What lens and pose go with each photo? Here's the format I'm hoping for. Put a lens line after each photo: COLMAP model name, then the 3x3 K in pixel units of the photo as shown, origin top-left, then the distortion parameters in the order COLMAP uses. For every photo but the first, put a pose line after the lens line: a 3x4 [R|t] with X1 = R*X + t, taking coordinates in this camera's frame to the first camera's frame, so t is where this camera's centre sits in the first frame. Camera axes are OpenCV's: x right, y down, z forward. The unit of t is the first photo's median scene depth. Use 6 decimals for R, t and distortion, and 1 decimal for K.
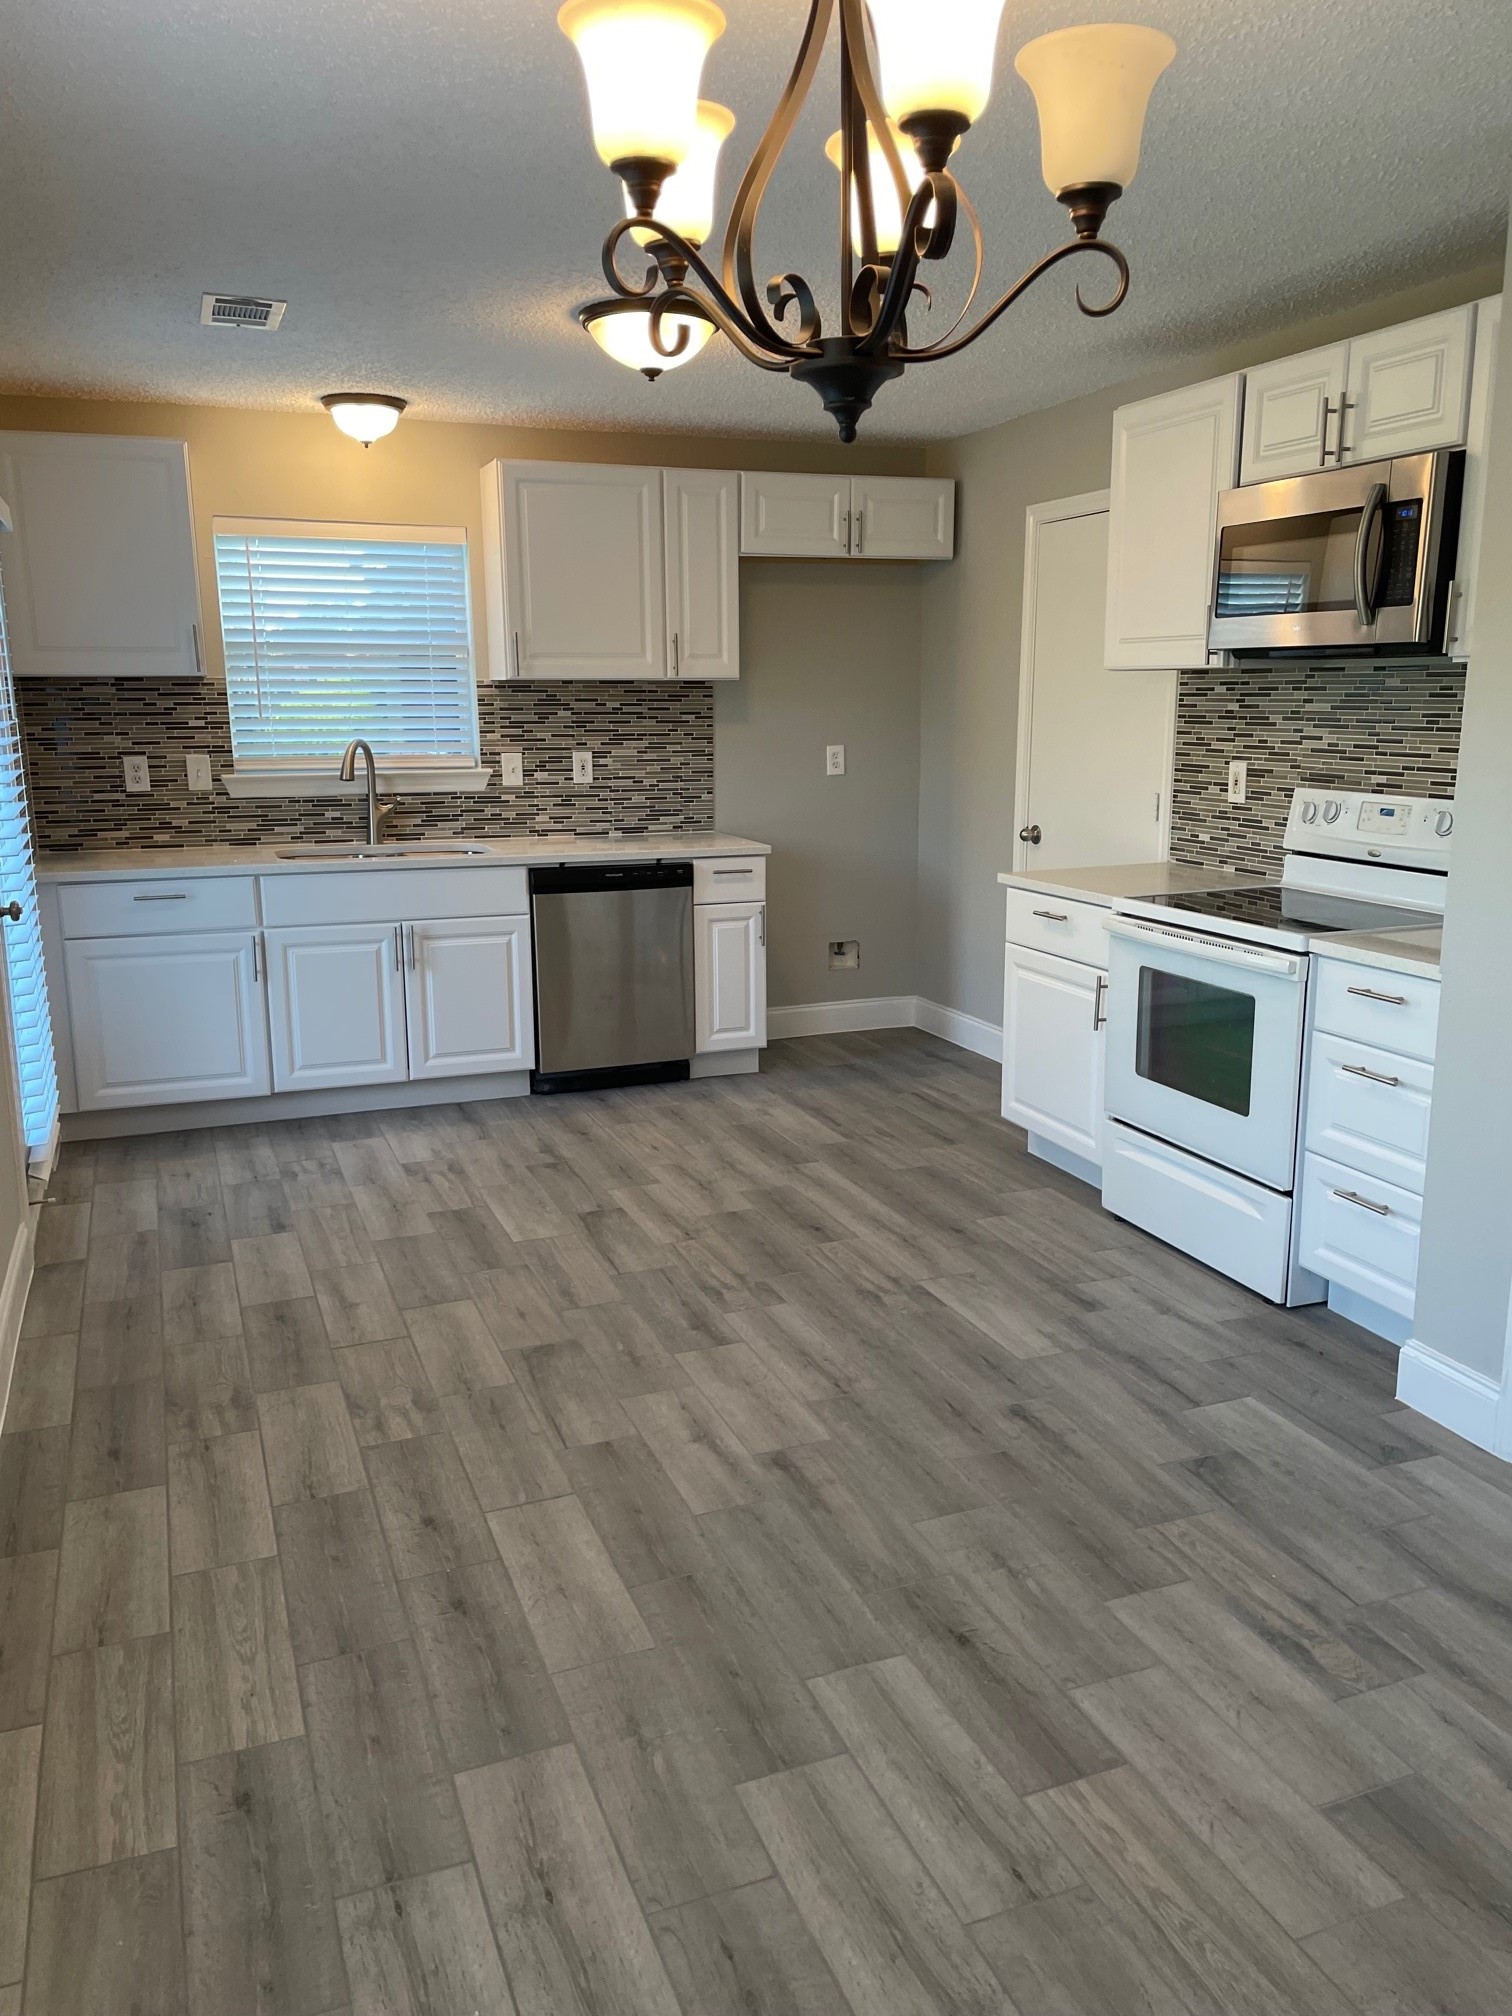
lens RADIAL K [[1575.1, 0, 764.5], [0, 1575.1, 1022.4], [0, 0, 1]] dist [0.106541, -0.164119]
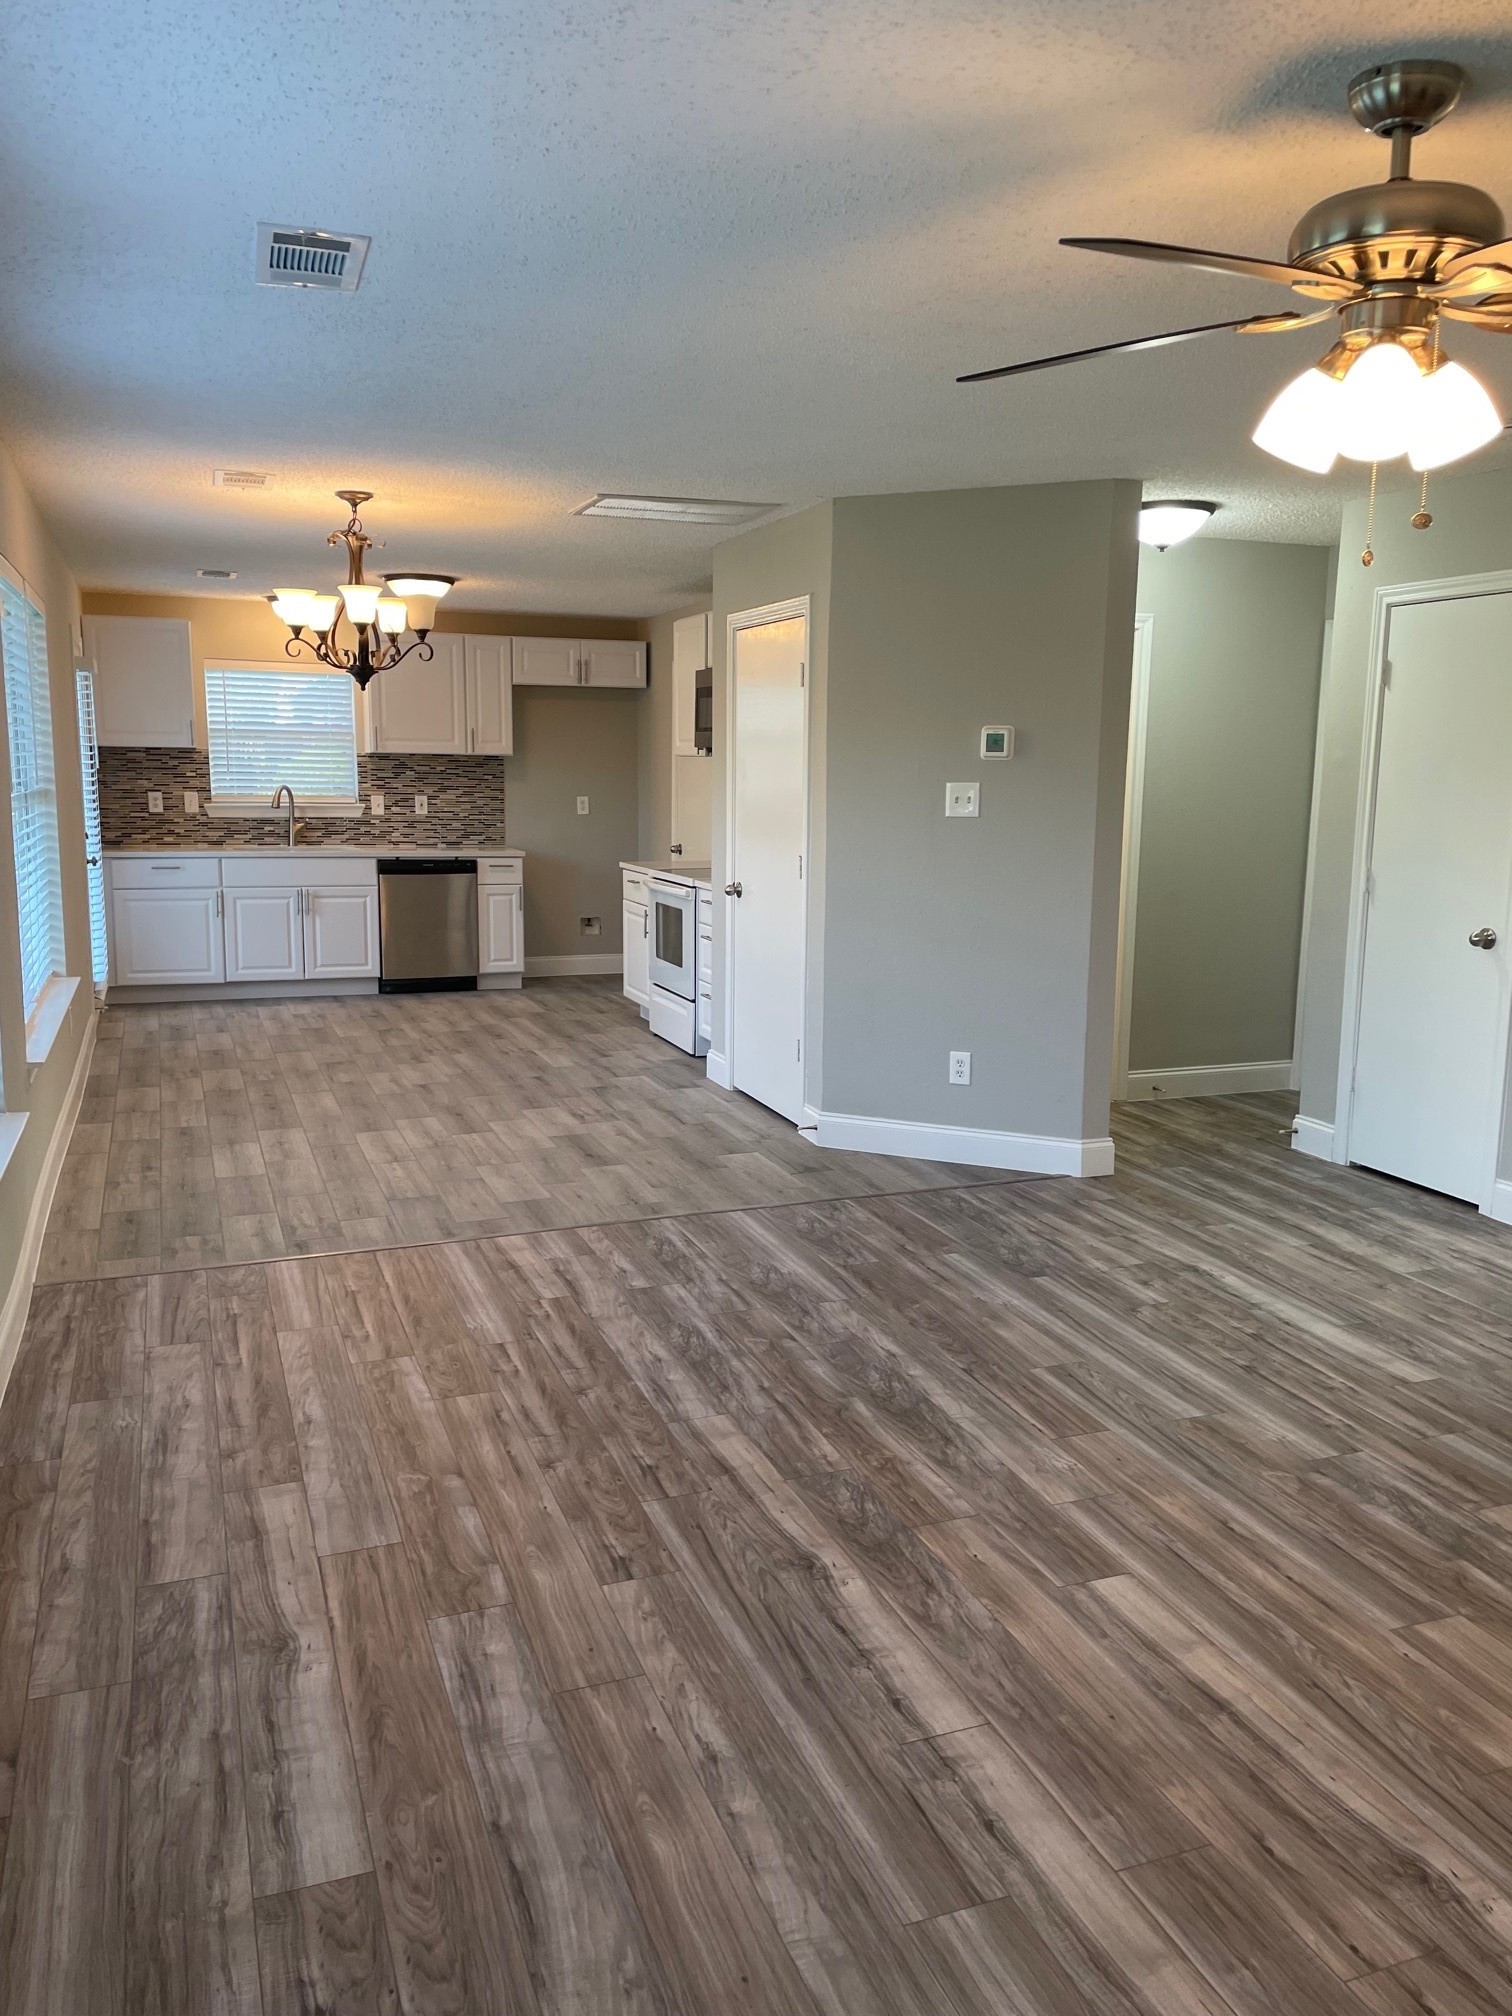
lens RADIAL K [[1532.6, 0, 746.7], [0, 1532.6, 1010.5], [0, 0, 1]] dist [0.096263, -0.123228]
pose [[0.999809, 0.019183, -0.003806, 0.256303], [-0.019345, 0.998648, -0.048255, 0.136976], [0.002876, 0.048319, 0.998828, -0.662005]]
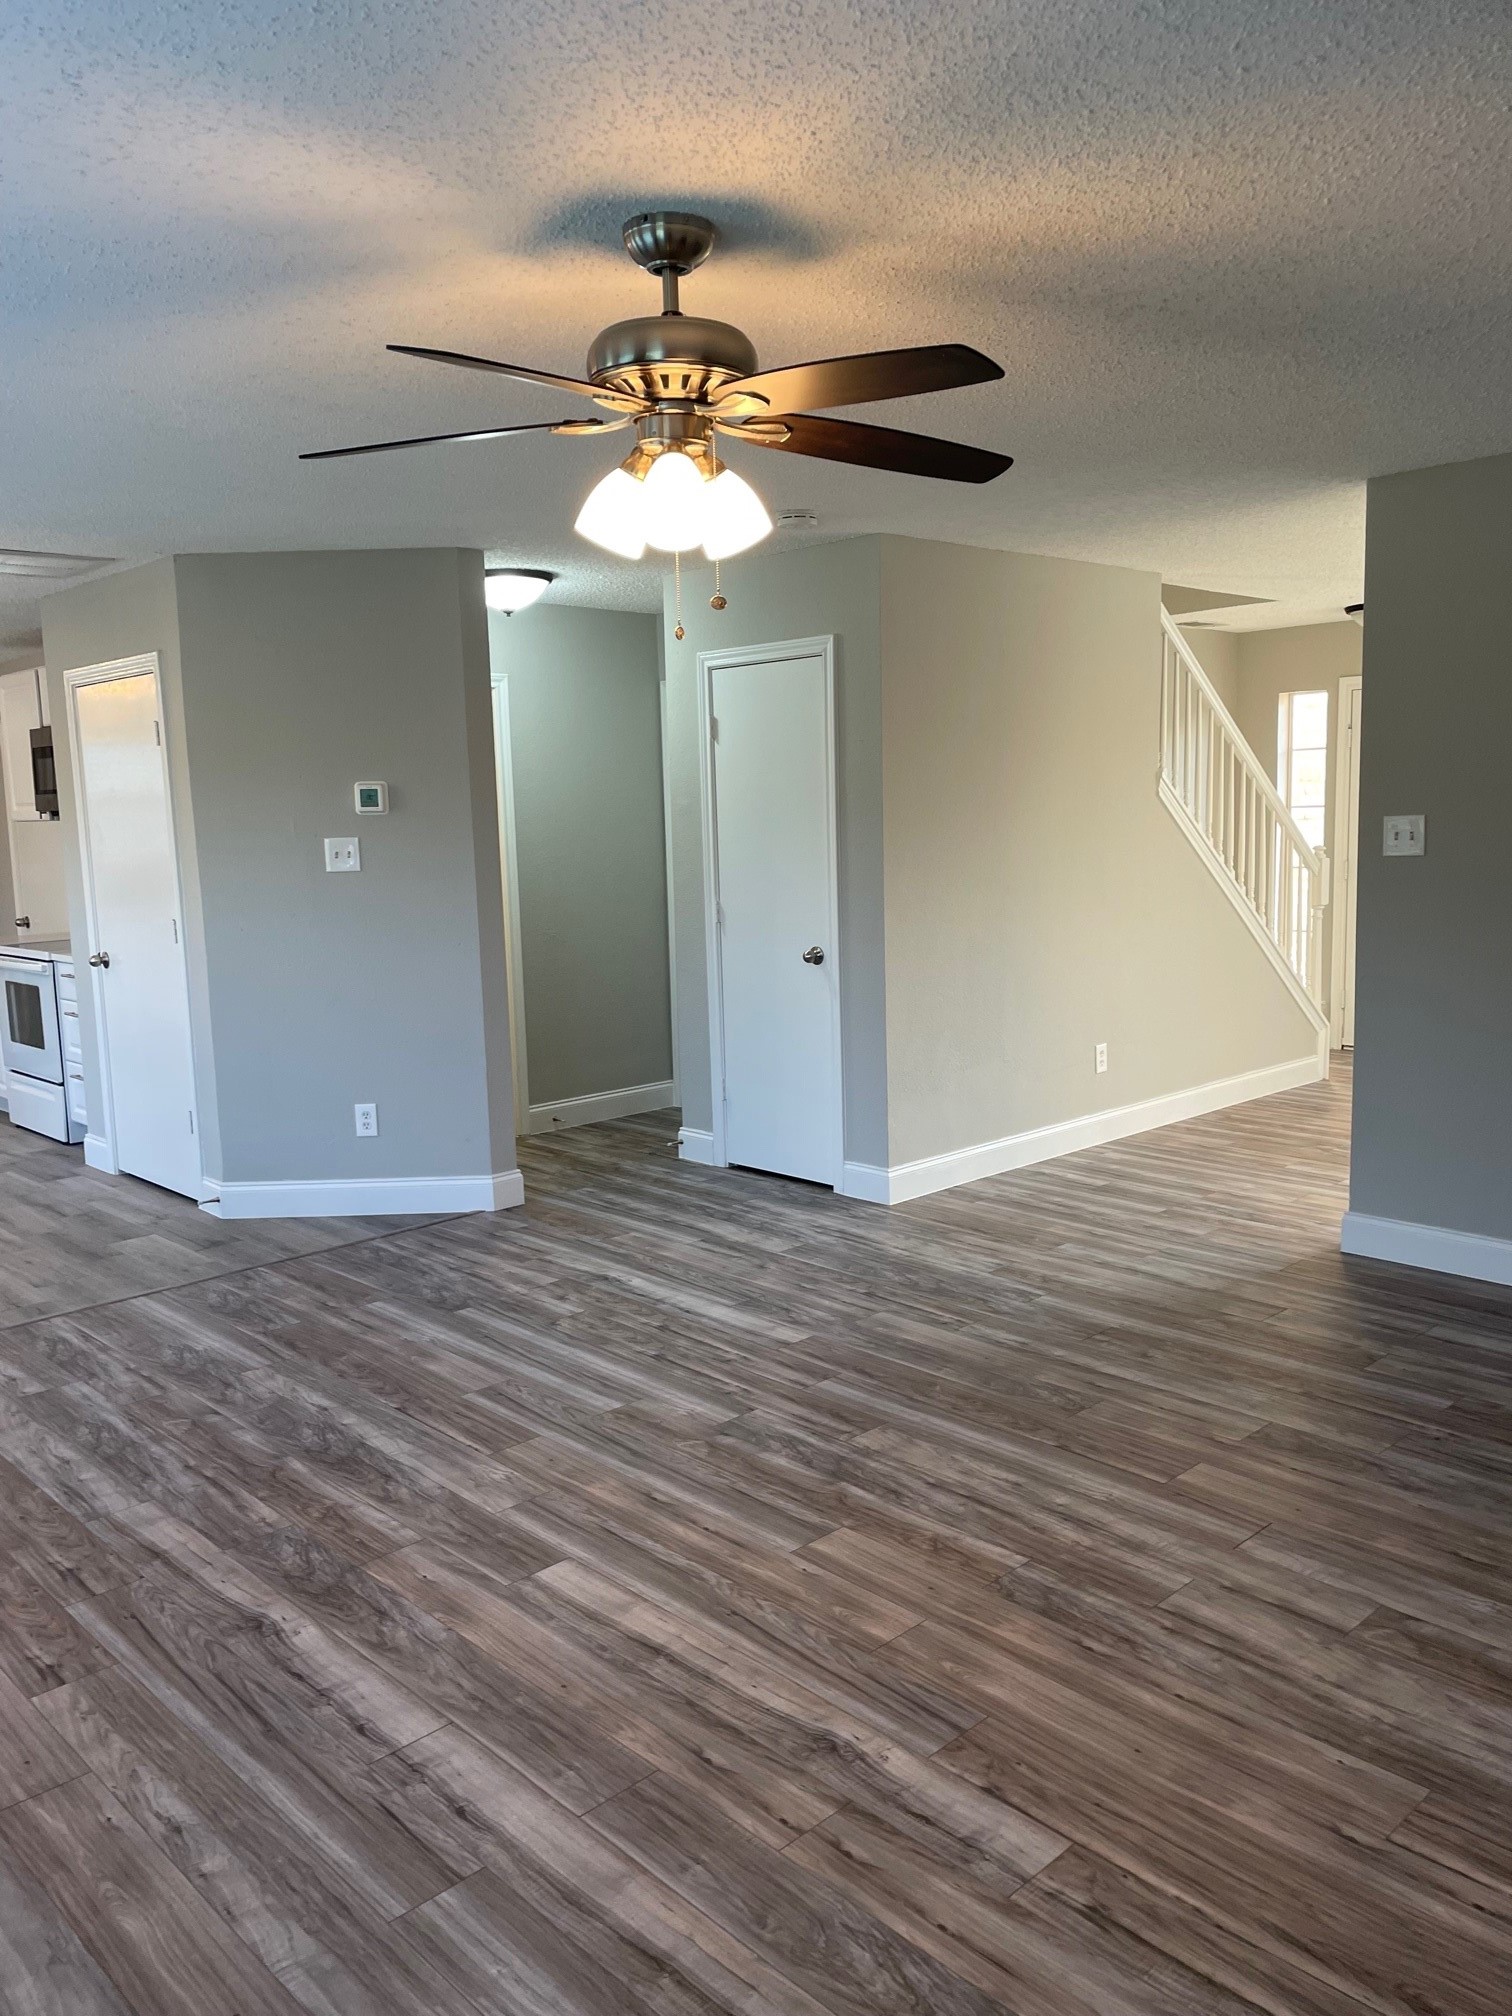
lens RADIAL K [[1532.6, 0, 746.7], [0, 1532.6, 1010.5], [0, 0, 1]] dist [0.096263, -0.123228]
pose [[0.924556, -0.067259, 0.375063, 0.249123], [0.099326, 0.992810, -0.066807, 0.144182], [-0.367872, 0.099021, 0.924589, -0.691945]]
